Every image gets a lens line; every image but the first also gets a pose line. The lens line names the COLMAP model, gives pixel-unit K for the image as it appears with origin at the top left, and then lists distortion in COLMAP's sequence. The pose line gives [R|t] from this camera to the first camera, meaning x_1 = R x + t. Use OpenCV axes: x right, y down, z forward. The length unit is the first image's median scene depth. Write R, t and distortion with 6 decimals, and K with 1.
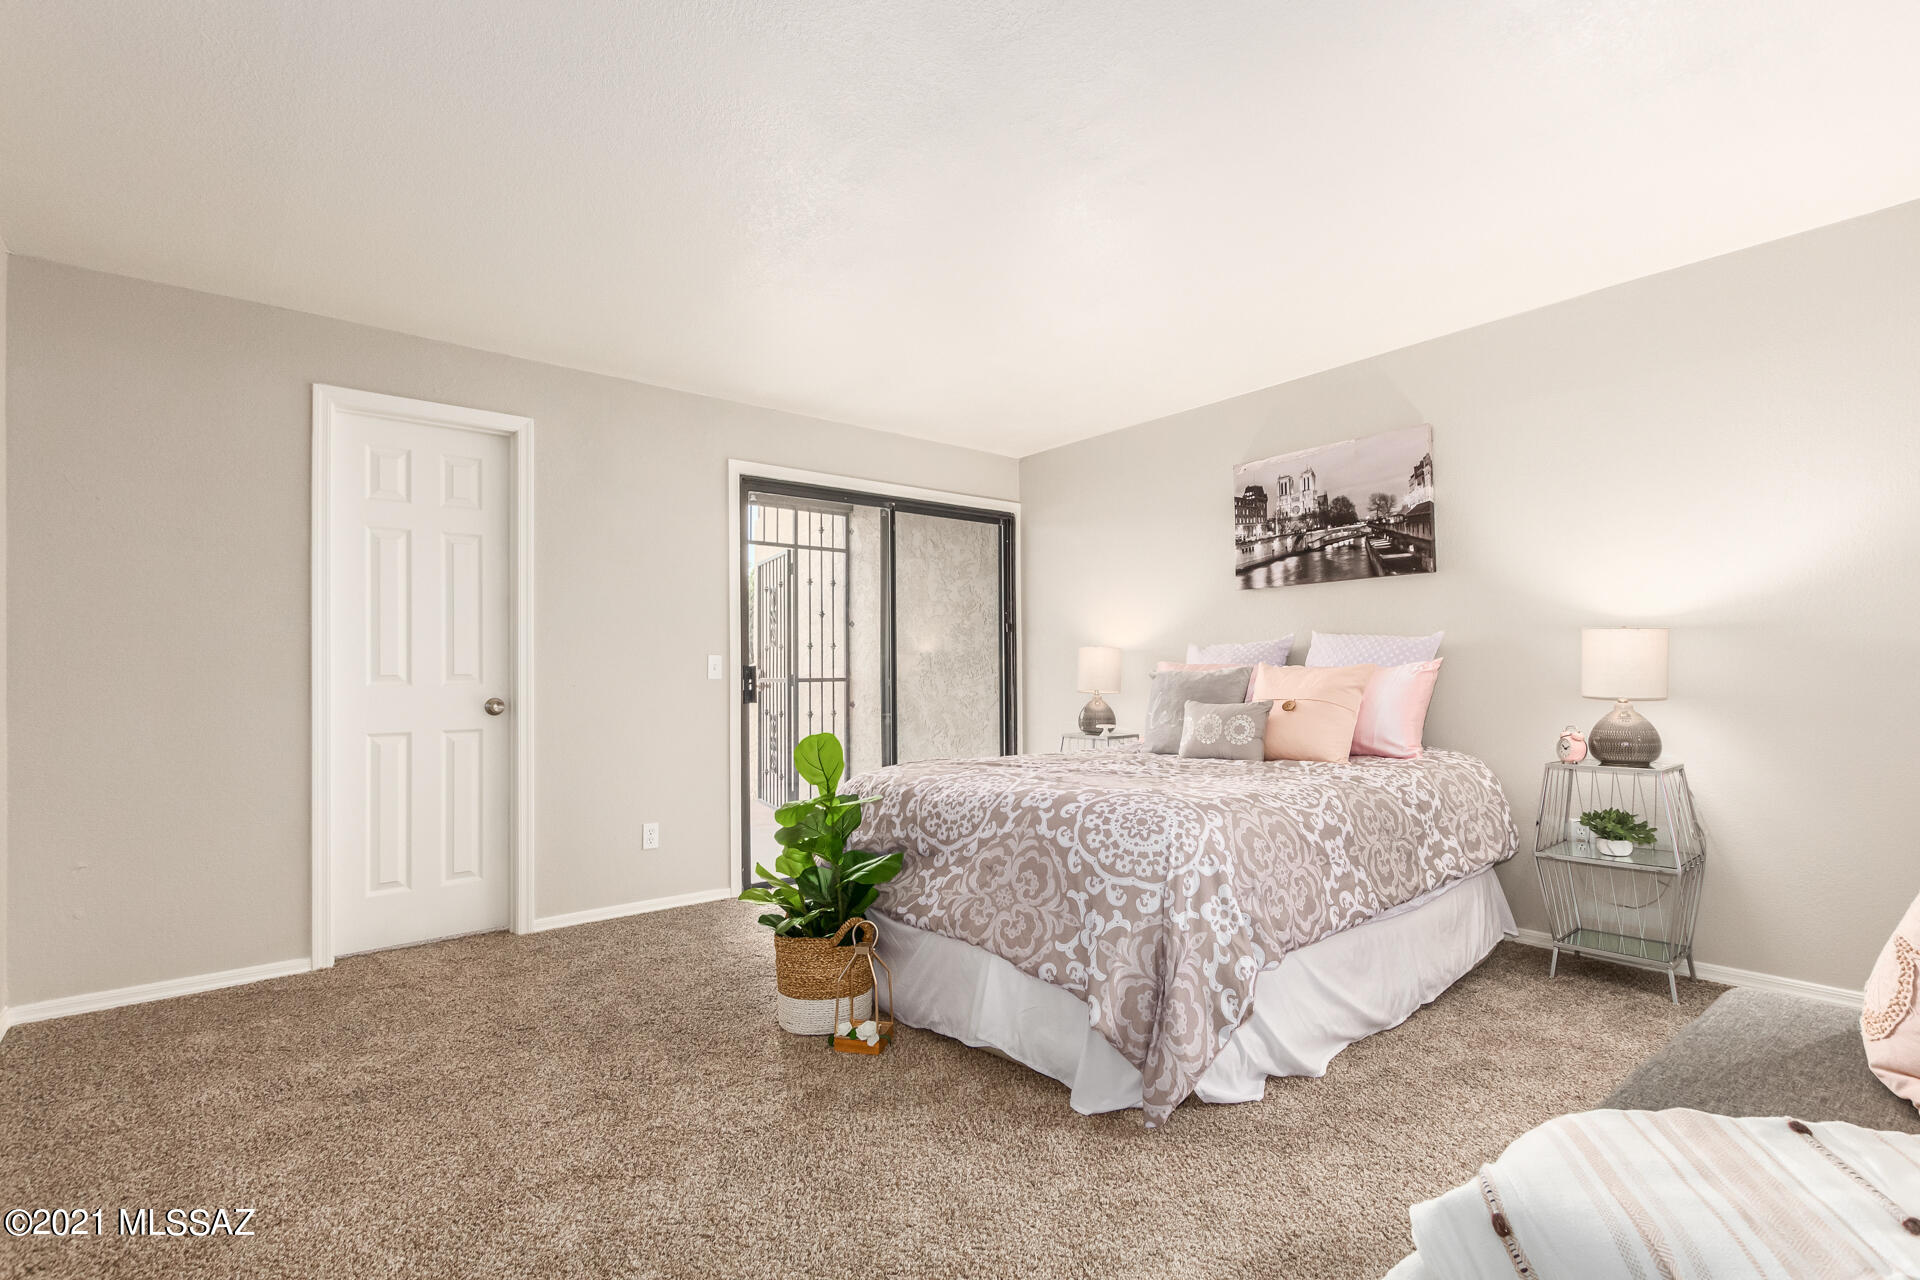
lens RADIAL K [[889.9, 0, 960.6], [0, 889.9, 649.1], [0, 0, 1]] dist [0.019967, -0.000092]
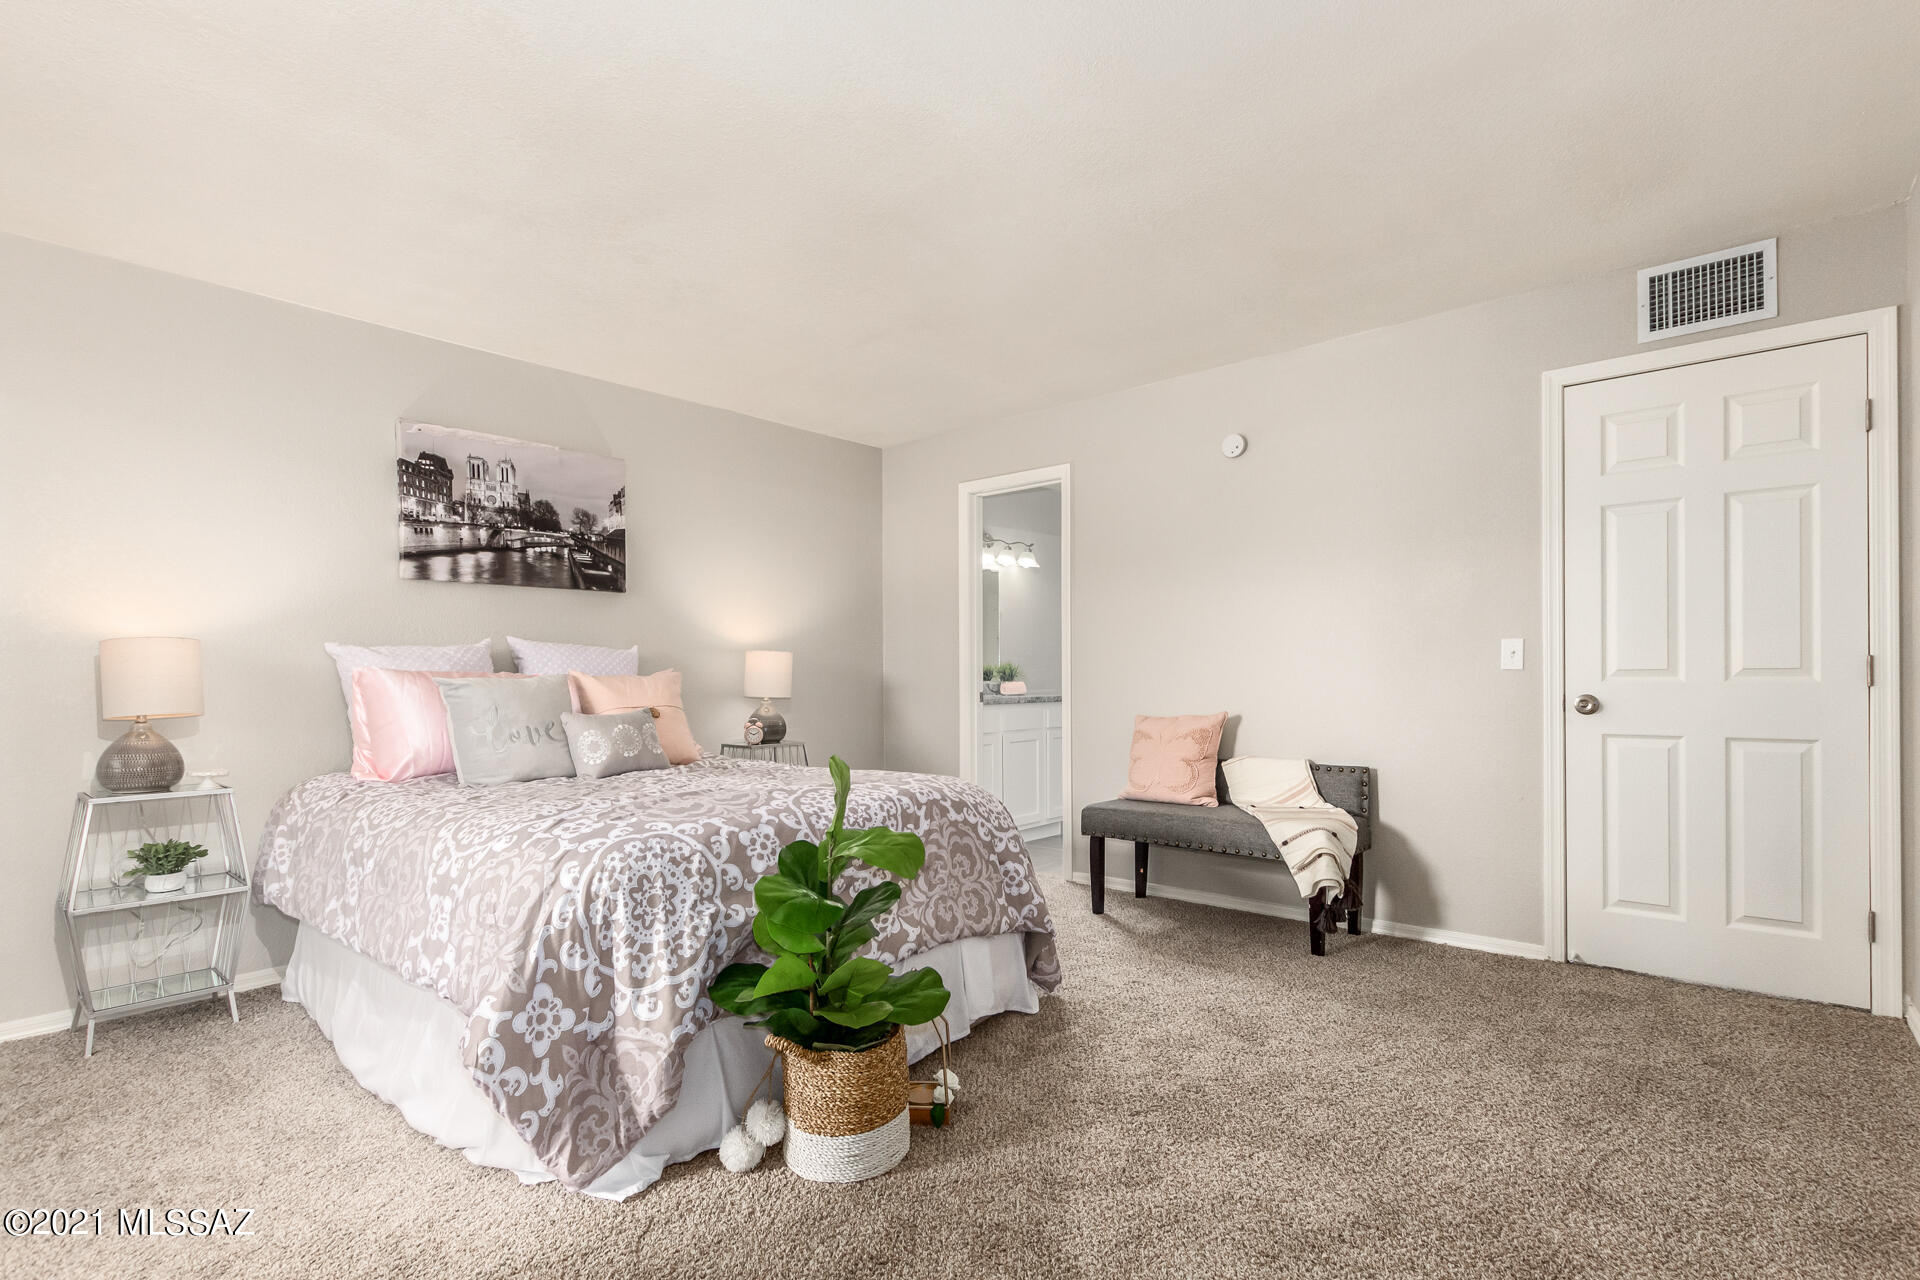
lens RADIAL K [[889.9, 0, 953.1], [0, 889.9, 685.9], [0, 0, 1]] dist [0.019967, -0.000092]
pose [[-0.149485, 0.000419, 0.988764, -0.593706], [-0.014795, 0.999887, -0.002660, 0.026184], [-0.988653, -0.015026, -0.149462, 0.693203]]
